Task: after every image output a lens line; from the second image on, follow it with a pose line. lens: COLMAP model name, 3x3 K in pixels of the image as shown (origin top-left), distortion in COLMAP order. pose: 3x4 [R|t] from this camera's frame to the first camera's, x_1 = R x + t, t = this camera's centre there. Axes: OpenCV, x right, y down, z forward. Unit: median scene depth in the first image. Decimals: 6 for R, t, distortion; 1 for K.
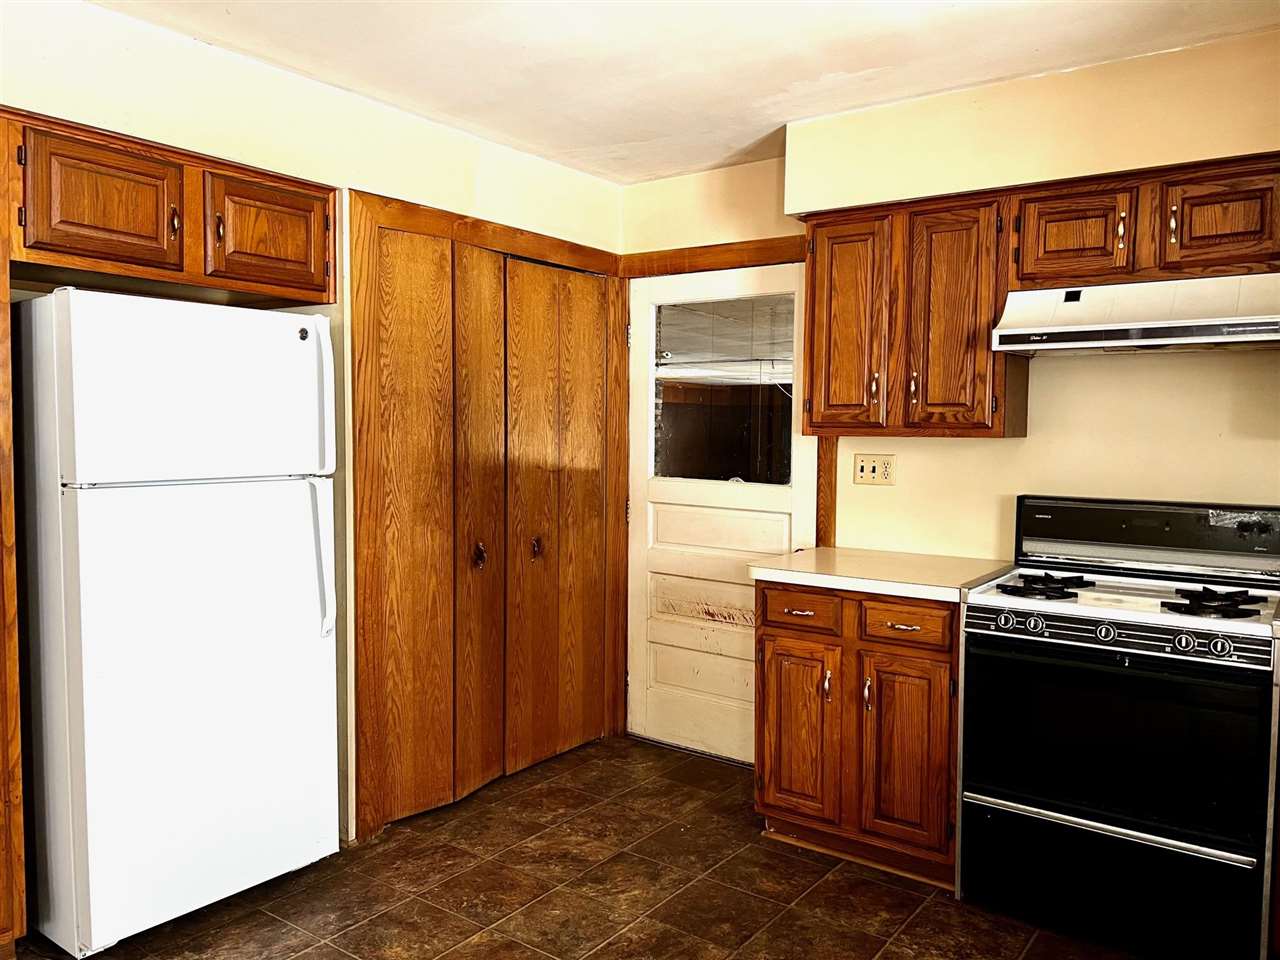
lens RADIAL K [[960.1, 0, 649.1], [0, 960.1, 479.1], [0, 0, 1]] dist [0.064621, -0.075690]
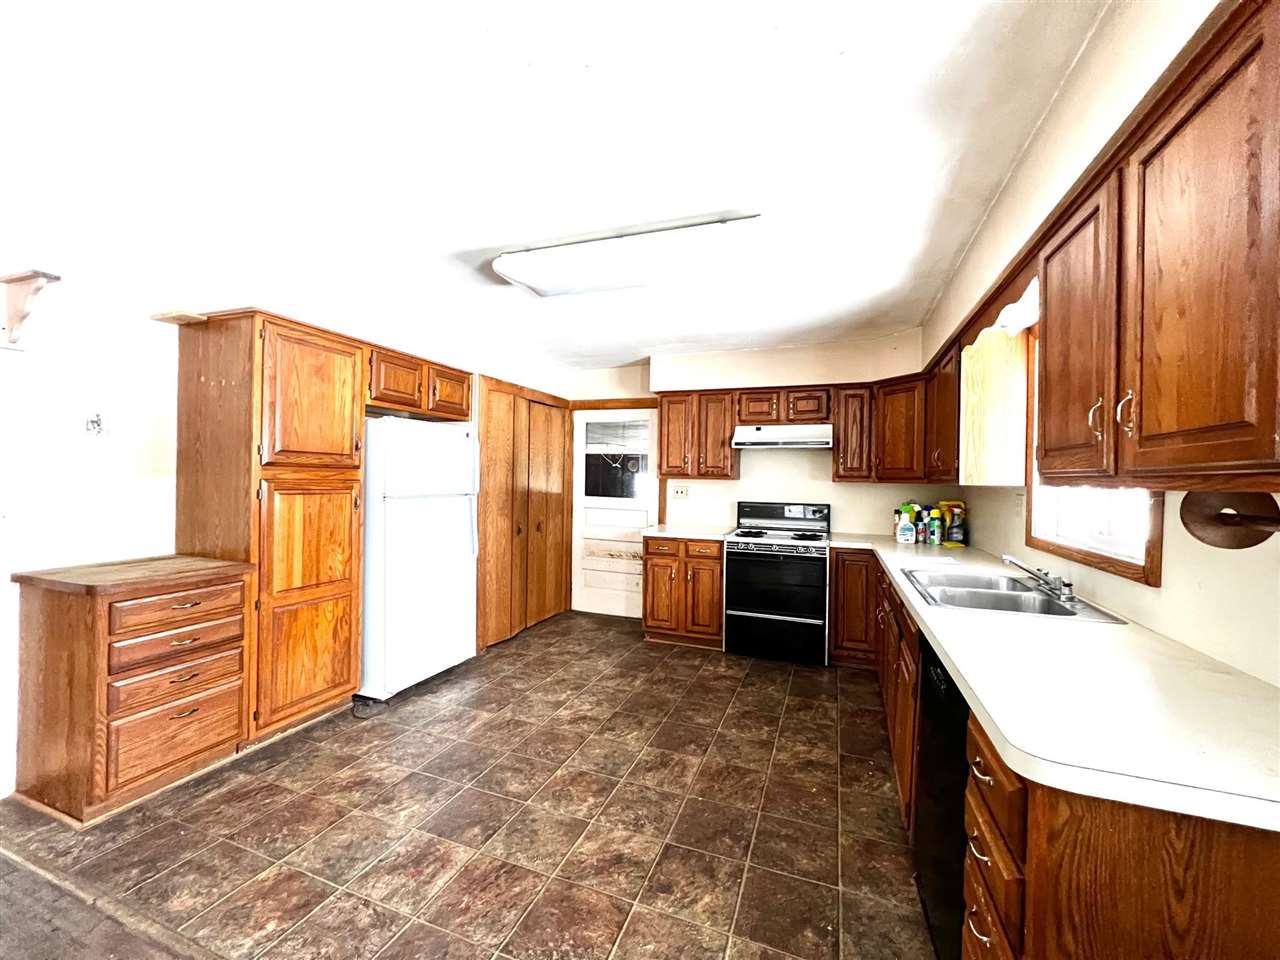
lens RADIAL K [[510.3, 0, 640.0], [0, 510.3, 480.0], [0, 0, 1]] dist [0.001425, 0.000175]
pose [[0.967213, 0.004497, 0.253927, -0.239242], [0.006923, 0.999005, -0.044062, 0.017845], [-0.253872, 0.044375, 0.966219, -0.290771]]
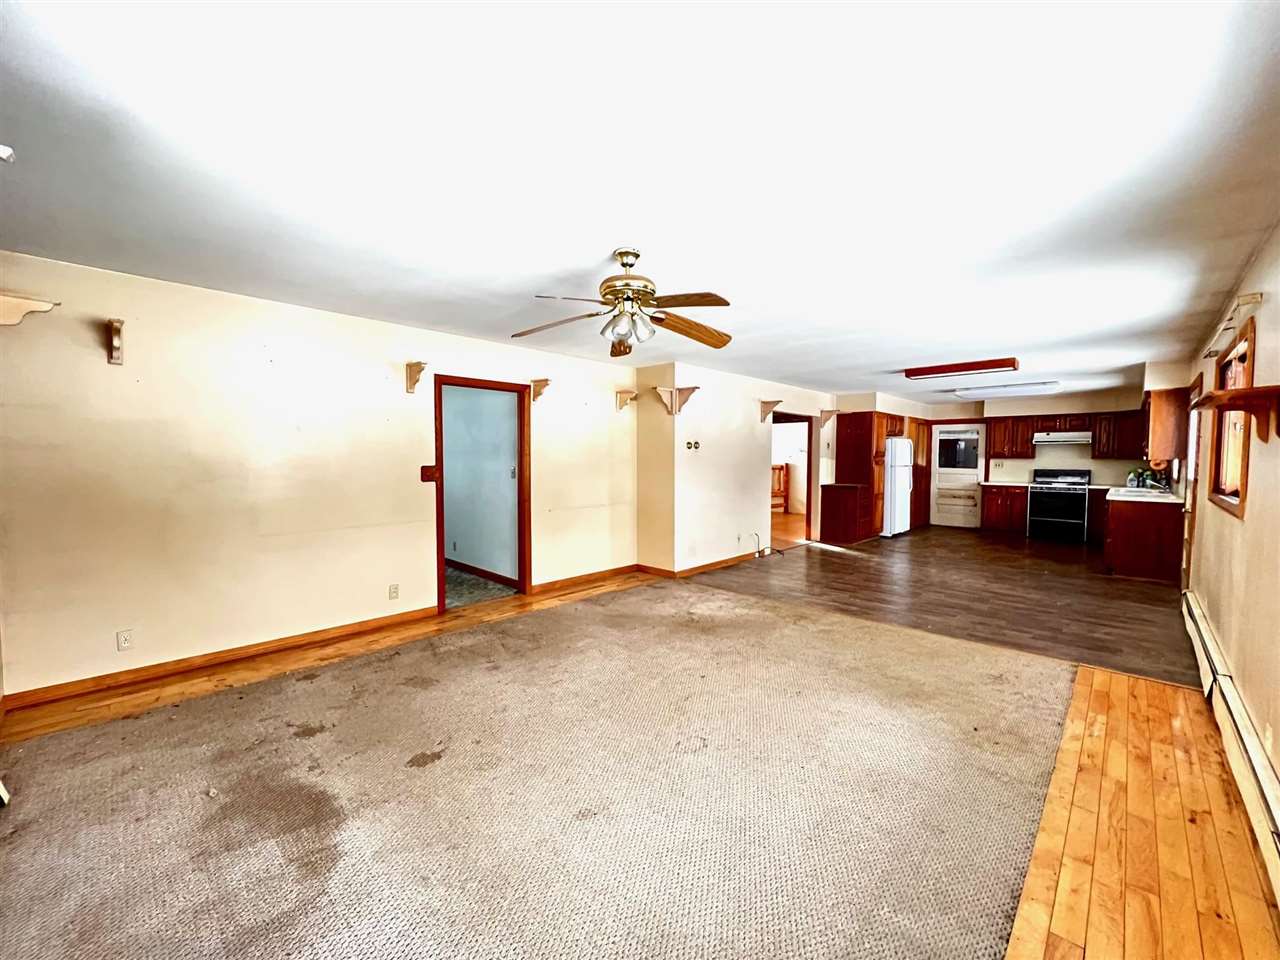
lens RADIAL K [[510.3, 0, 640.0], [0, 510.3, 480.0], [0, 0, 1]] dist [0.001425, 0.000175]
pose [[0.989424, -0.001604, -0.145046, -1.419591], [0.000292, 0.999959, -0.009063, 0.104096], [0.145054, 0.008925, 0.989383, -2.196647]]
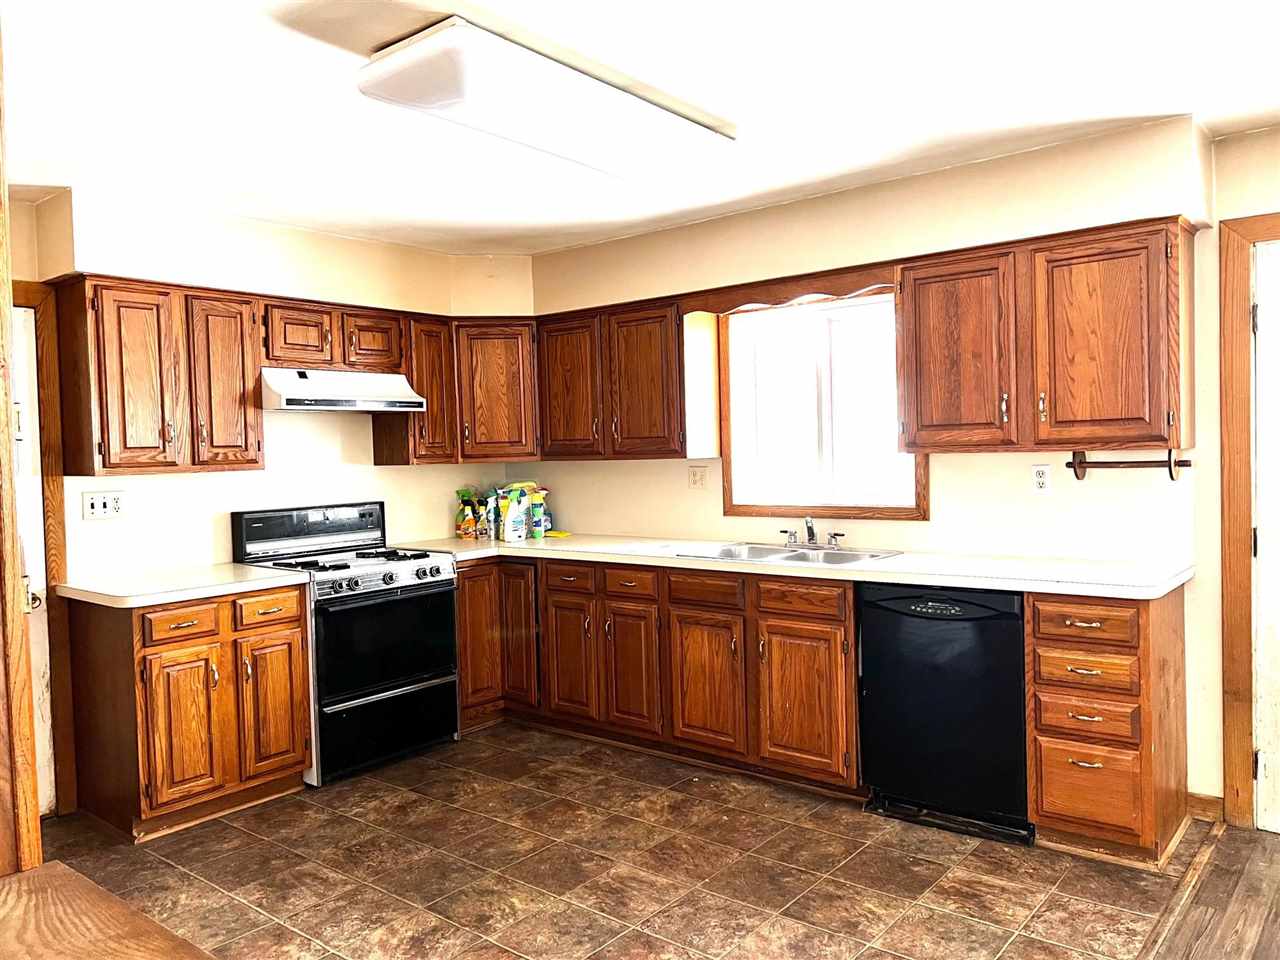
lens RADIAL K [[960.1, 0, 649.1], [0, 960.1, 479.1], [0, 0, 1]] dist [0.064621, -0.075690]
pose [[0.059439, -0.044449, 0.997242, -0.969009], [0.081636, 0.995878, 0.039522, -0.037648], [-0.994888, 0.079062, 0.062823, 0.343382]]
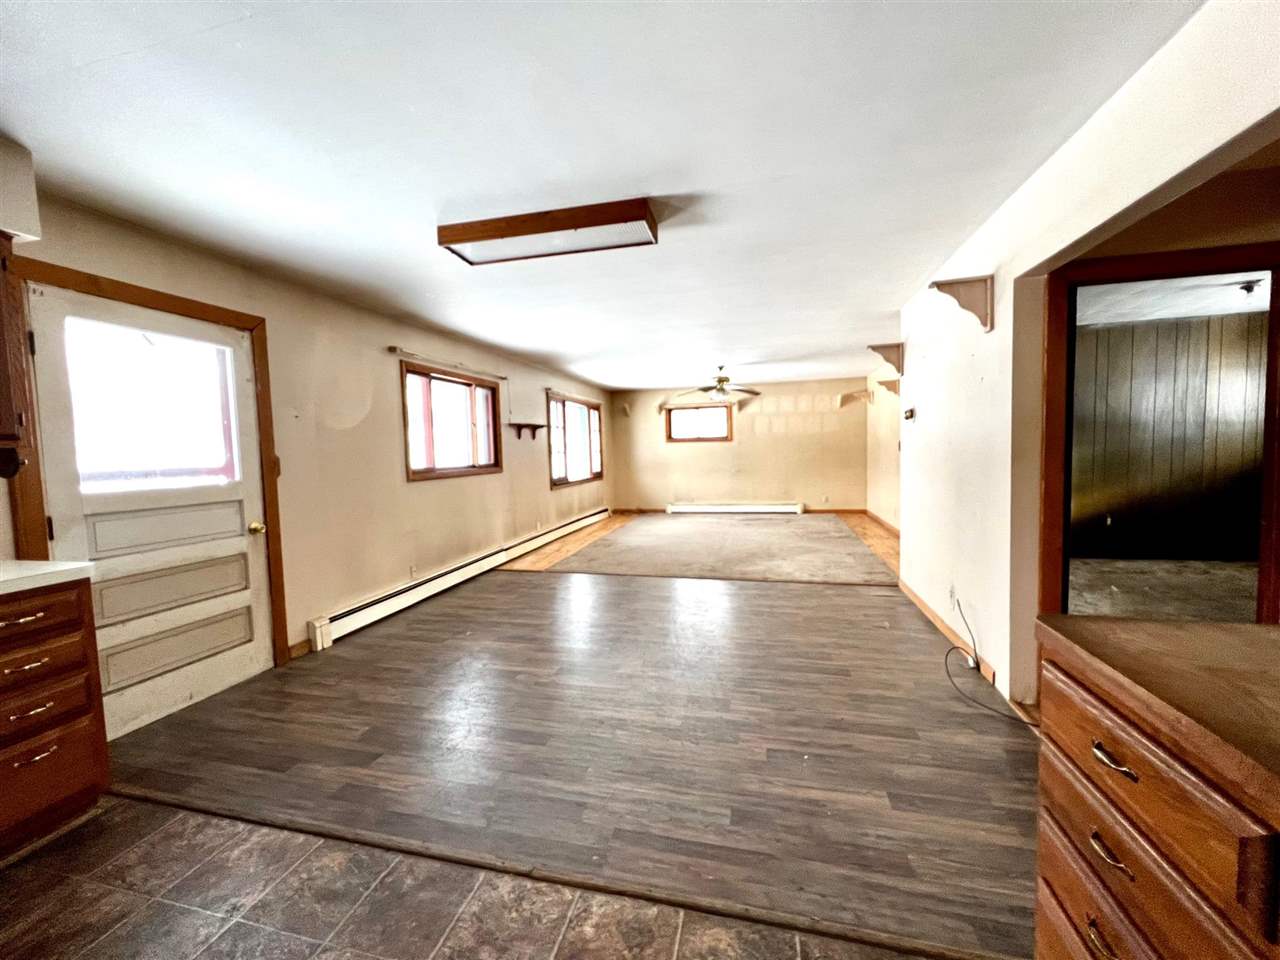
lens RADIAL K [[510.3, 0, 640.0], [0, 510.3, 480.0], [0, 0, 1]] dist [0.001425, 0.000175]
pose [[-0.928951, 0.036390, -0.368409, -0.348573], [-0.004251, 0.994043, 0.108905, -0.014845], [0.370177, 0.102734, -0.923263, 0.678273]]
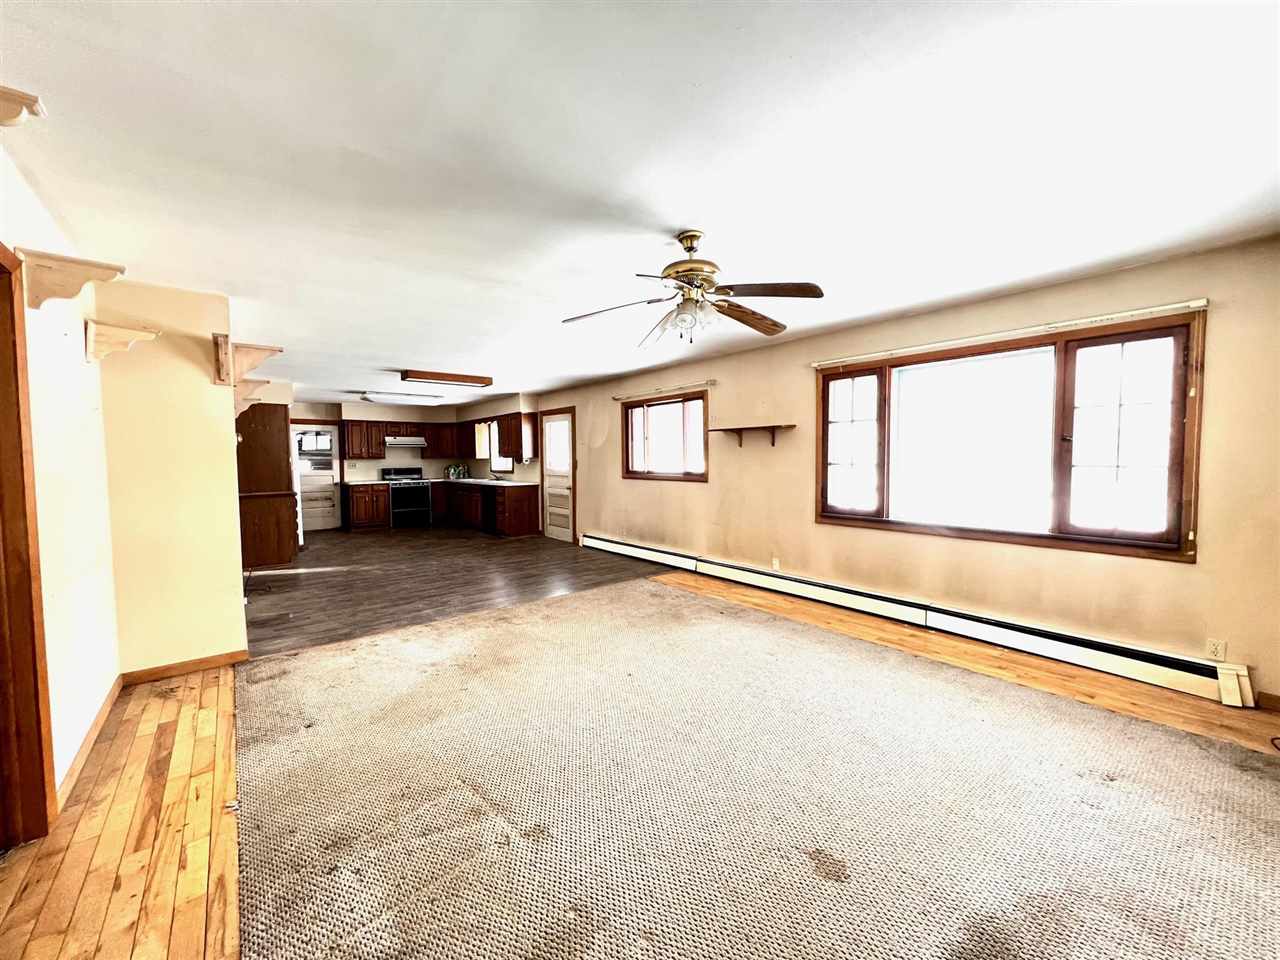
lens RADIAL K [[510.3, 0, 640.0], [0, 510.3, 480.0], [0, 0, 1]] dist [0.001425, 0.000175]
pose [[0.269137, -0.057989, 0.961355, -2.368917], [0.065606, 0.996971, 0.041771, 0.062949], [-0.960865, 0.051828, 0.272126, -1.494537]]
